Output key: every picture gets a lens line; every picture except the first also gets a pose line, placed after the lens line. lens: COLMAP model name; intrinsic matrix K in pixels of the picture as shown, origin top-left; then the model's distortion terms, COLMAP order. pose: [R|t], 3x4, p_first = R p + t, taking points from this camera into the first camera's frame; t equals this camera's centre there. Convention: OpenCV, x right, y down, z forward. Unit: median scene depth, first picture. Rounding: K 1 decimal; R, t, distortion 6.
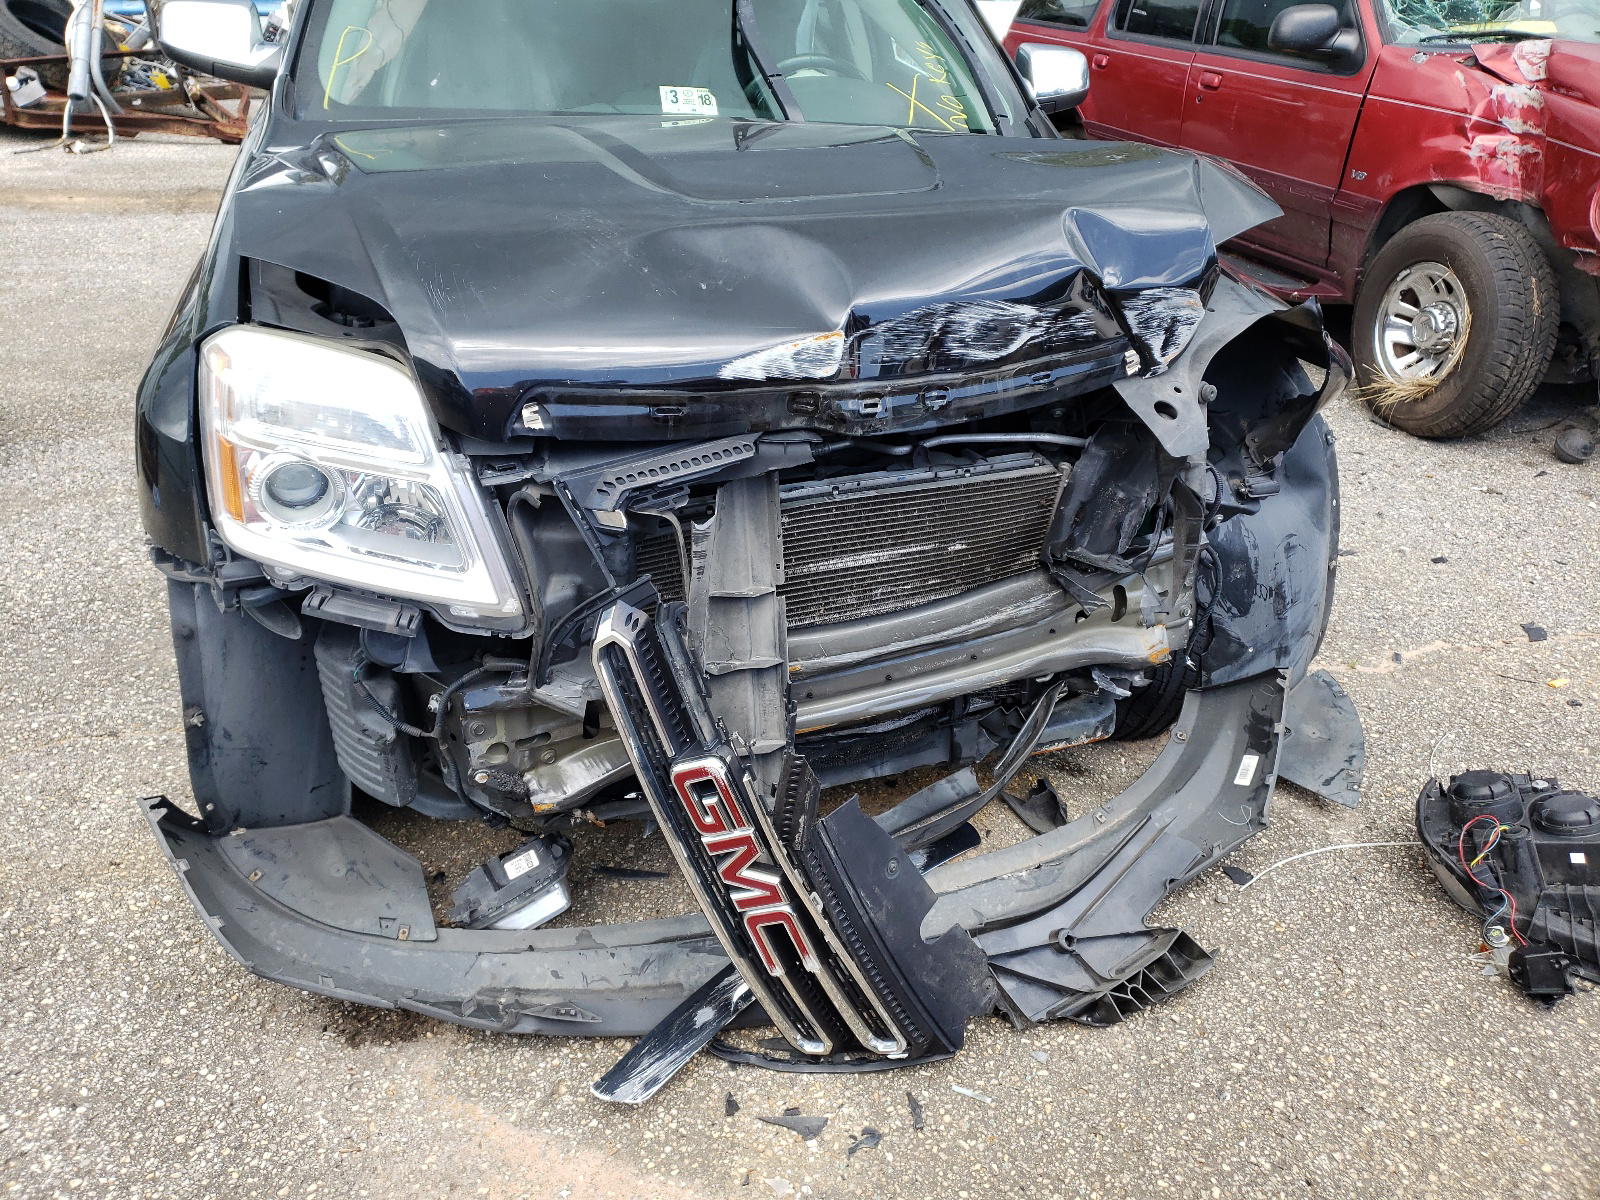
lens RADIAL K [[1341.4, 0, 807.1], [0, 1341.4, 461.1], [0, 0, 1]] dist [0.127819, -0.156293]
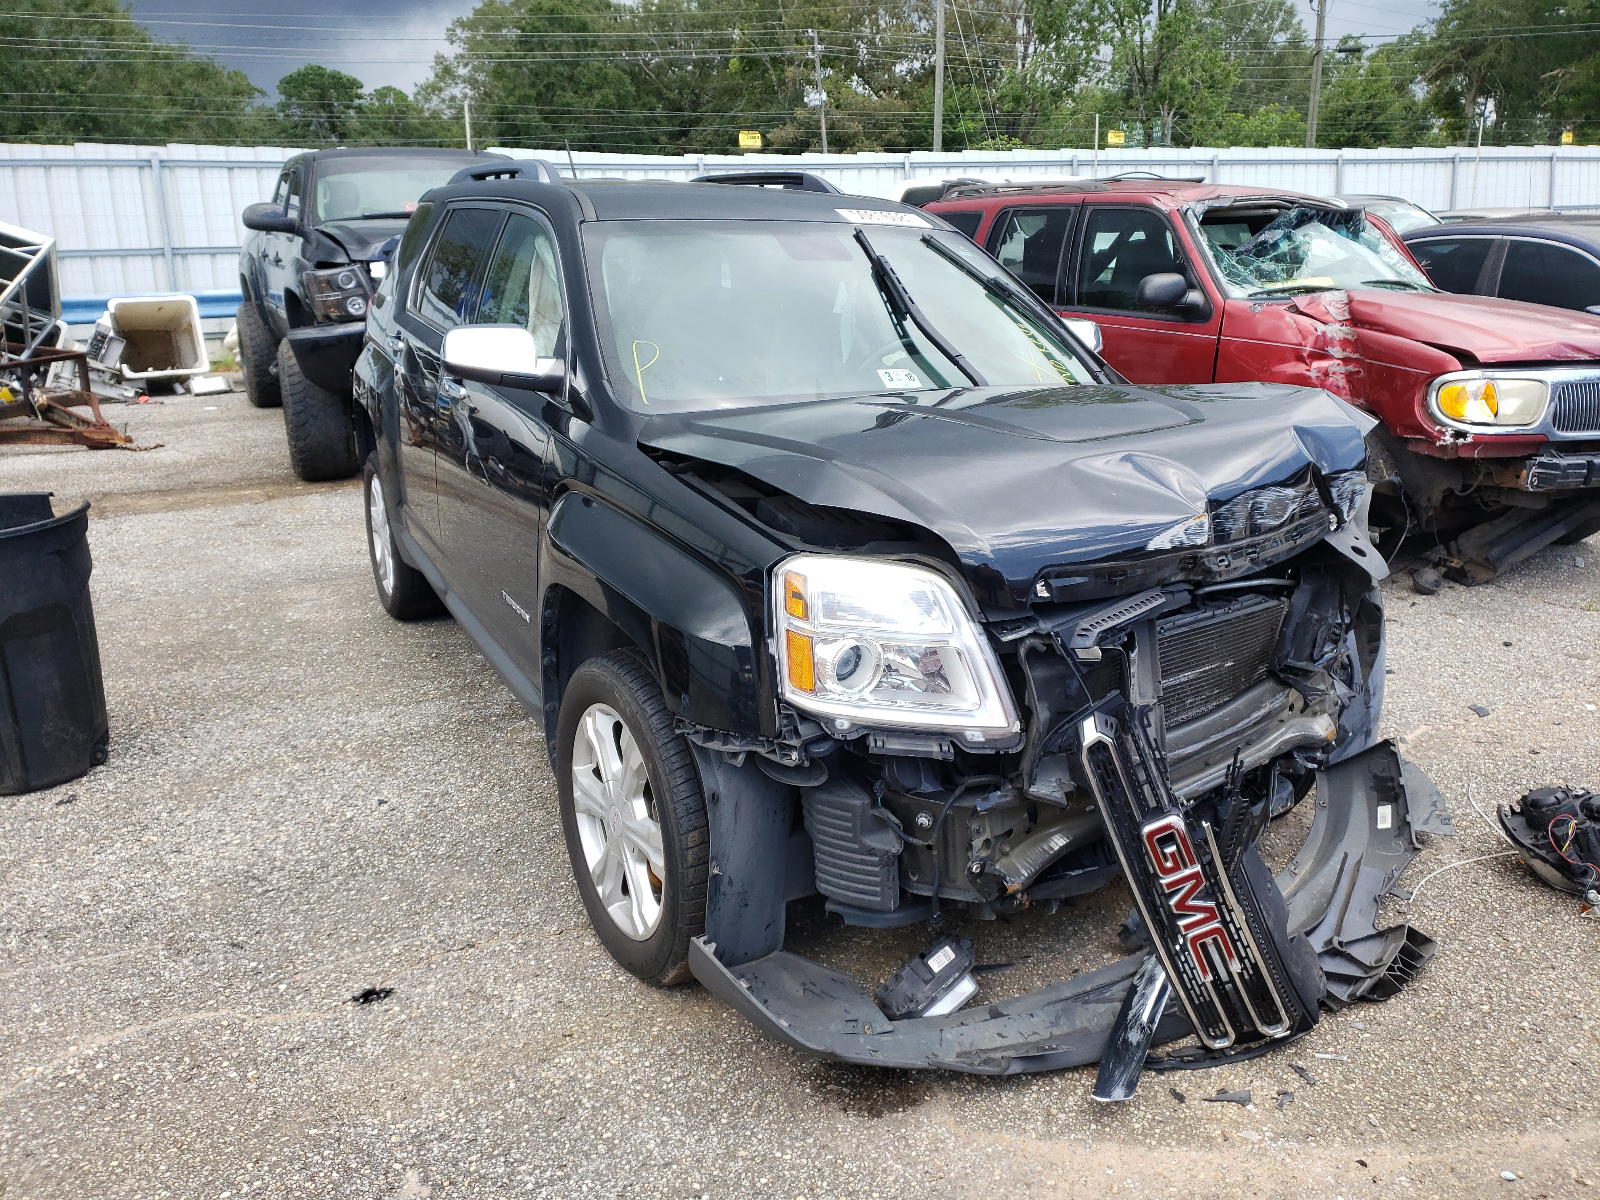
lens RADIAL K [[1341.4, 0, 807.1], [0, 1341.4, 461.1], [0, 0, 1]] dist [0.127819, -0.156293]
pose [[0.967350, -0.084633, 0.238895, -0.675109], [0.126174, 0.978302, -0.164332, 0.035450], [-0.219804, 0.189108, 0.957039, -0.328678]]
